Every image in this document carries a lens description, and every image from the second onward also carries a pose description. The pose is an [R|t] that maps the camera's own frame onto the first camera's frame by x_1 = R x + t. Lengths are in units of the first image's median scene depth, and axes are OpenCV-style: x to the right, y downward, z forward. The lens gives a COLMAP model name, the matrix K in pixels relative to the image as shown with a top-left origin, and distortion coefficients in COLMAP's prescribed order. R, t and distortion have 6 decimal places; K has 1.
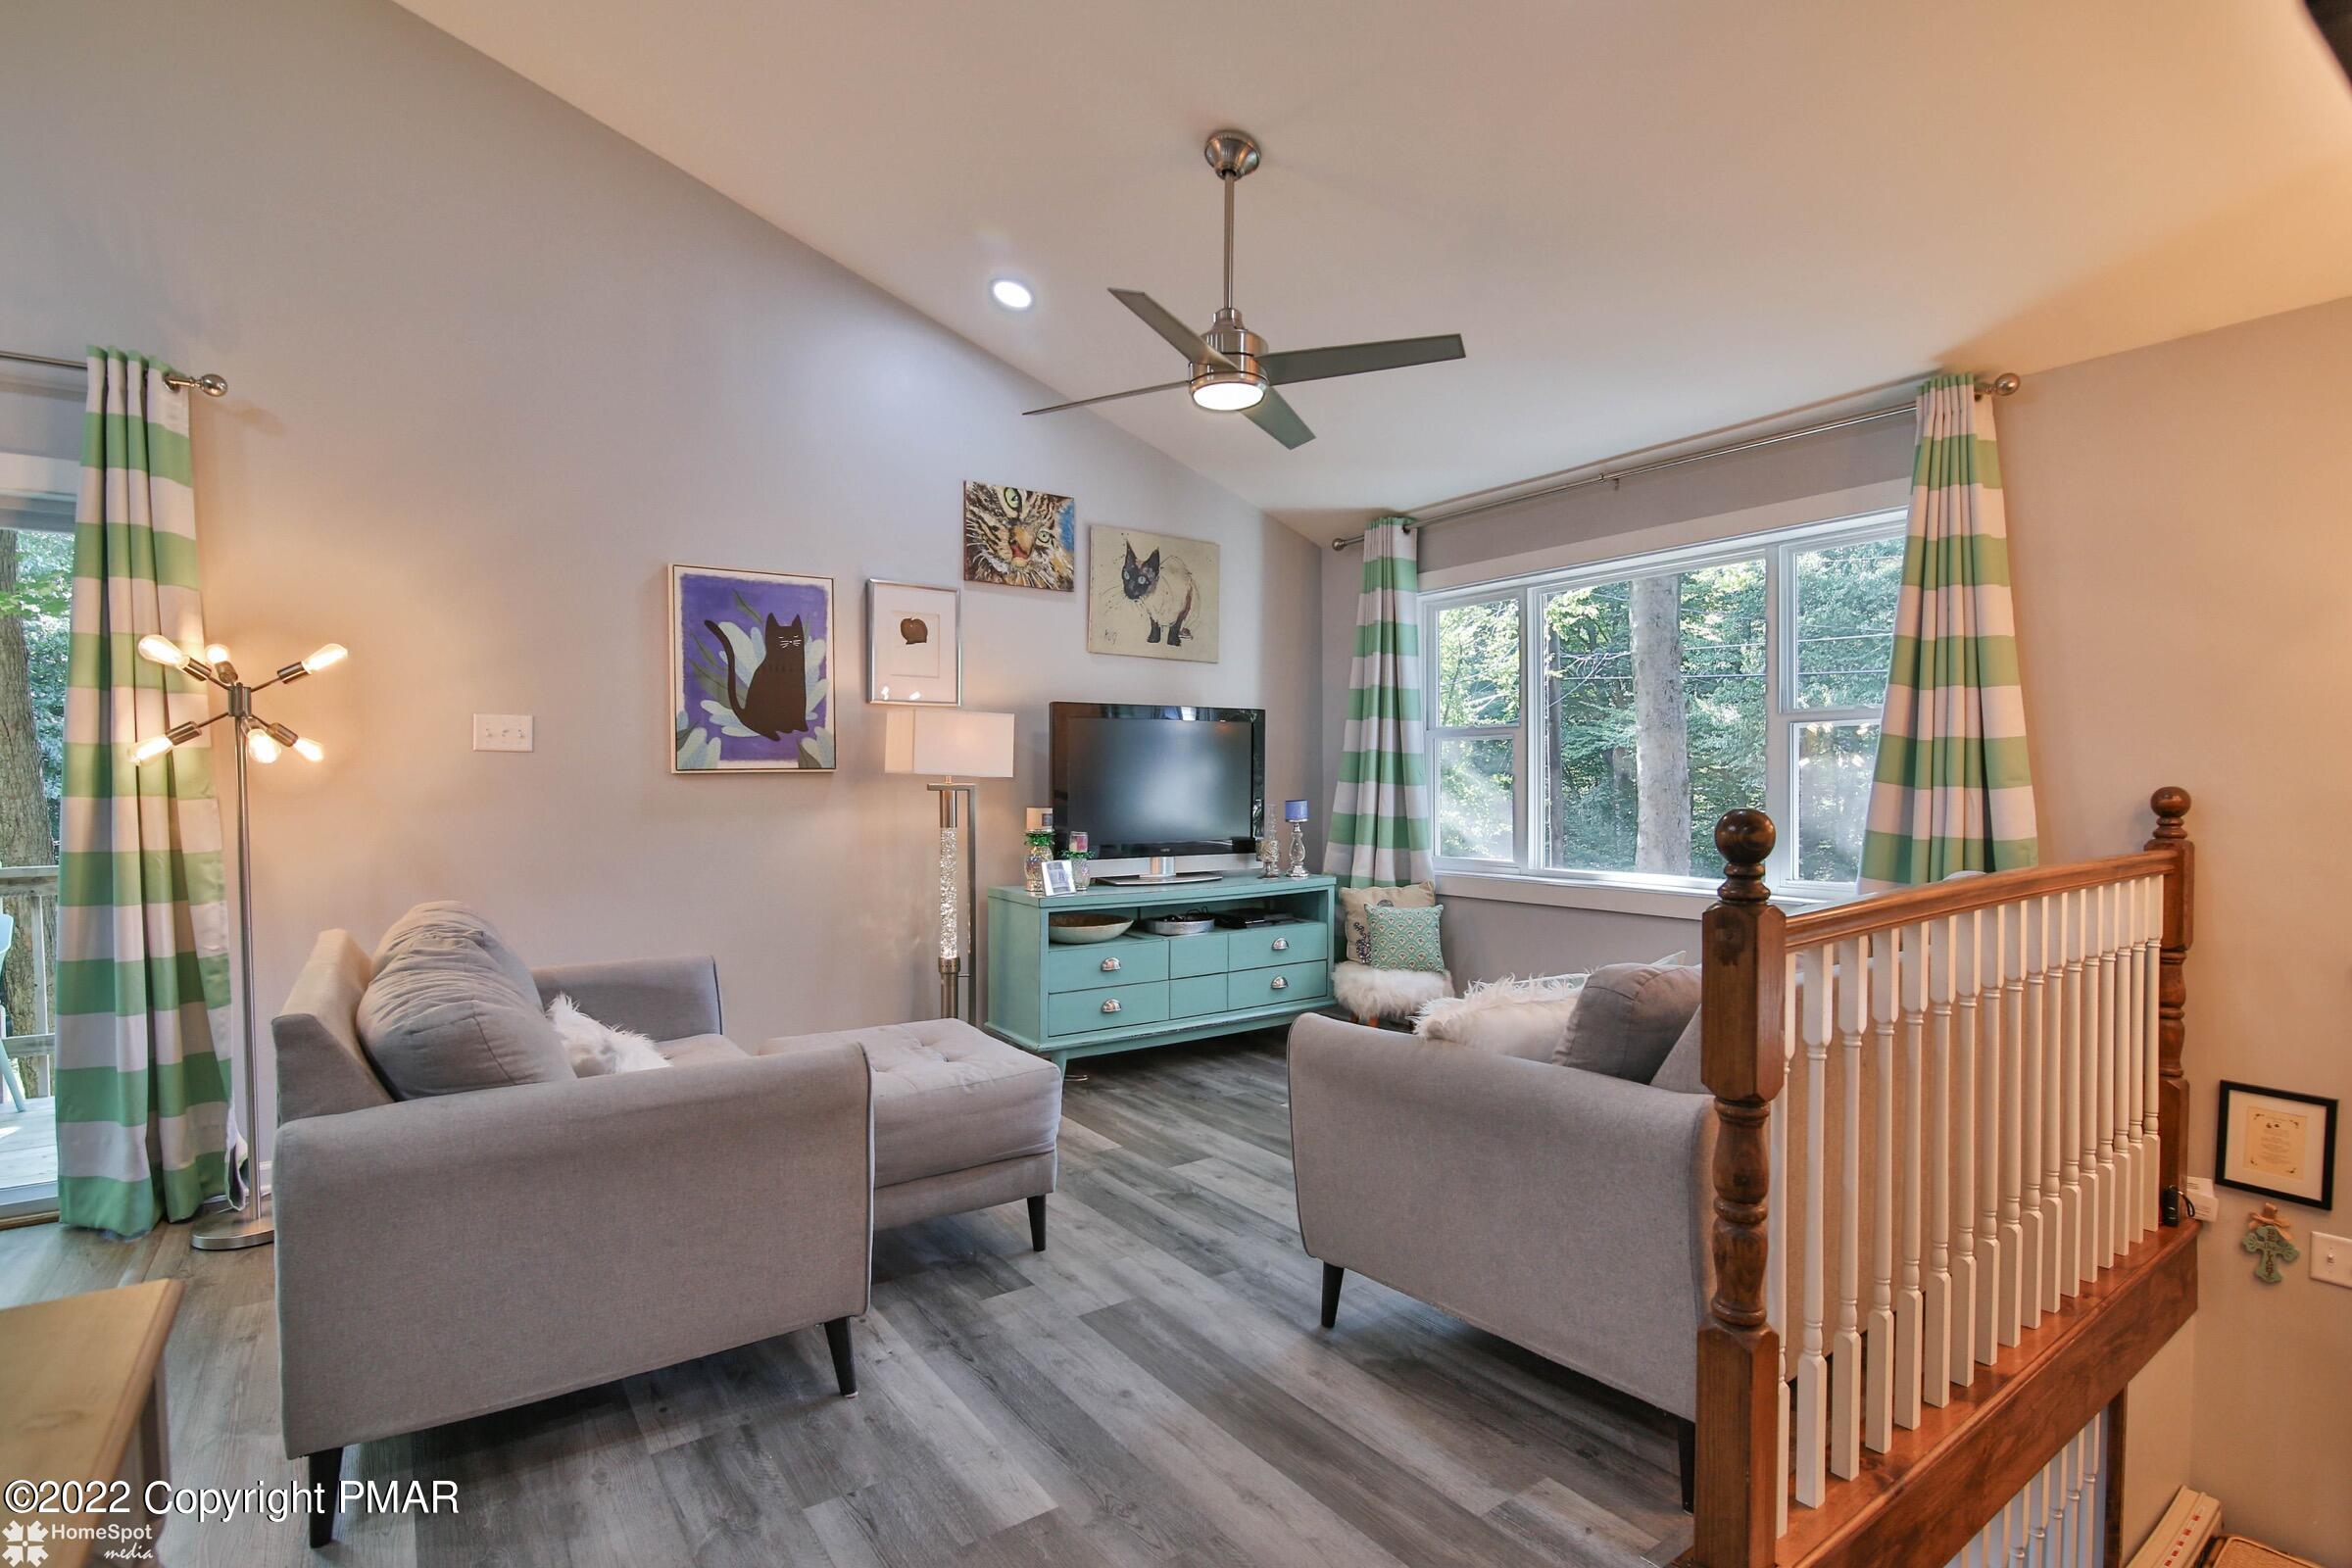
lens RADIAL K [[1118.0, 0, 1176.0], [0, 1118.0, 784.0], [0, 0, 1]] dist [-0.000077, -0.000017]
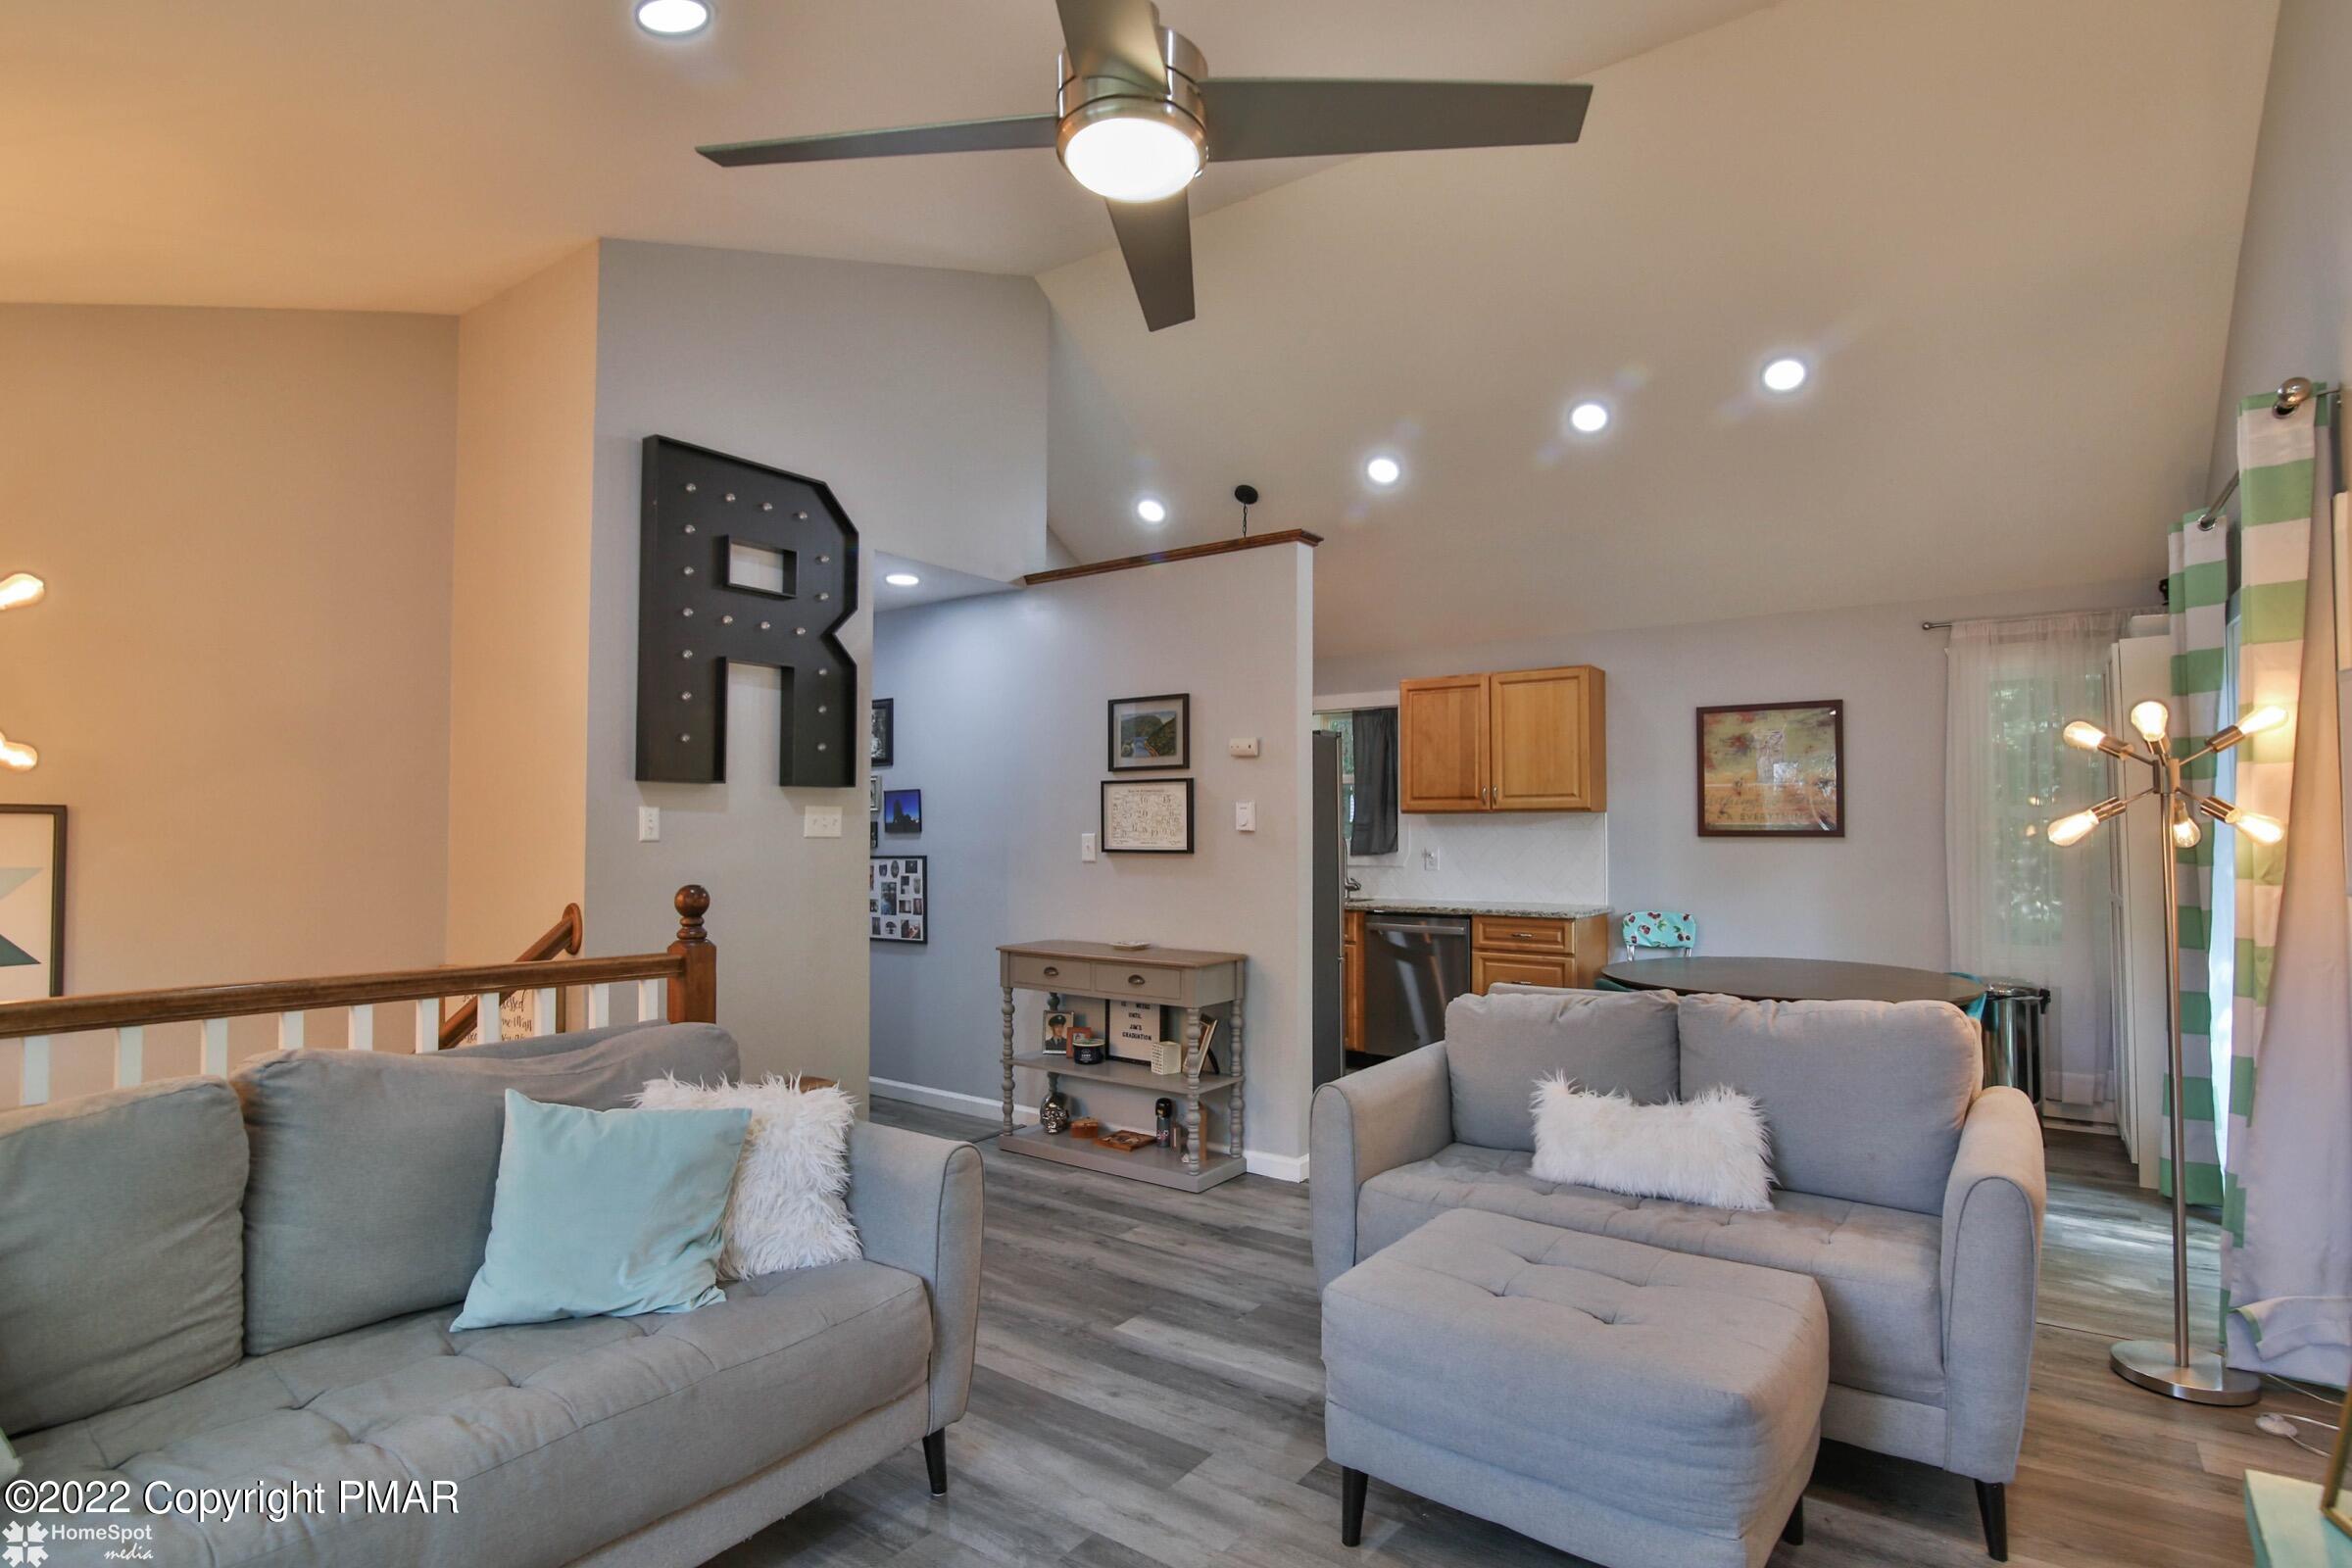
lens RADIAL K [[1220.3, 0, 1176.0], [0, 1220.3, 784.0], [0, 0, 1]] dist [-0.000182, -0.000056]
pose [[-0.948288, -0.009527, -0.317270, 0.274373], [0.001700, 0.999383, -0.035091, -0.040620], [0.317408, -0.033815, -0.947686, 2.031759]]
